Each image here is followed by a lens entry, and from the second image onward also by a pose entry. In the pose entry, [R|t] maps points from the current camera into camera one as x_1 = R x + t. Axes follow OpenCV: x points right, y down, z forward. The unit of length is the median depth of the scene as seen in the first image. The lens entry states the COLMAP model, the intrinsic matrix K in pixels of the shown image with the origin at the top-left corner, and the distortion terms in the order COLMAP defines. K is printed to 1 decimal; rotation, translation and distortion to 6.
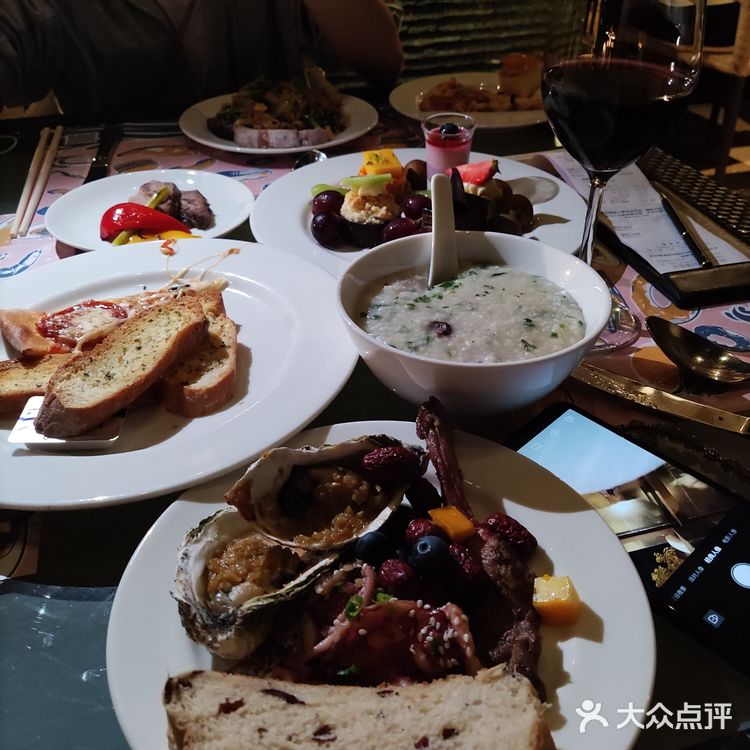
lens RADIAL K [[744.9, 0, 376.0], [0, 744.9, 375.7], [0, 0, 1]] dist [0.002991, 0.000000]
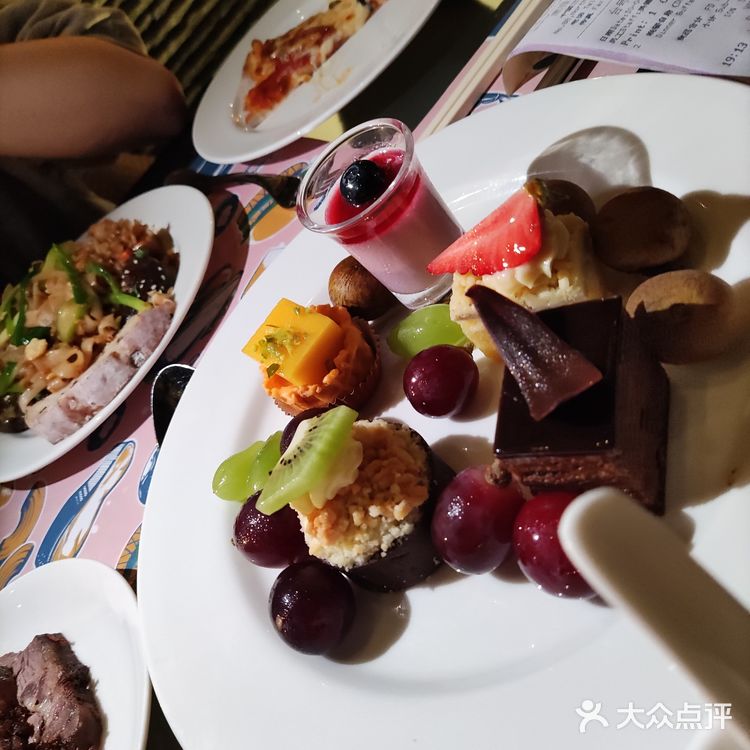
lens RADIAL K [[744.9, 0, 373.6], [0, 744.9, 375.3], [0, 0, 1]] dist [0.002991, 0.000000]
pose [[0.739151, -0.669233, -0.076045, 0.053736], [0.673489, 0.735753, 0.071270, -0.232506], [0.008254, -0.103895, 0.994554, 0.495472]]
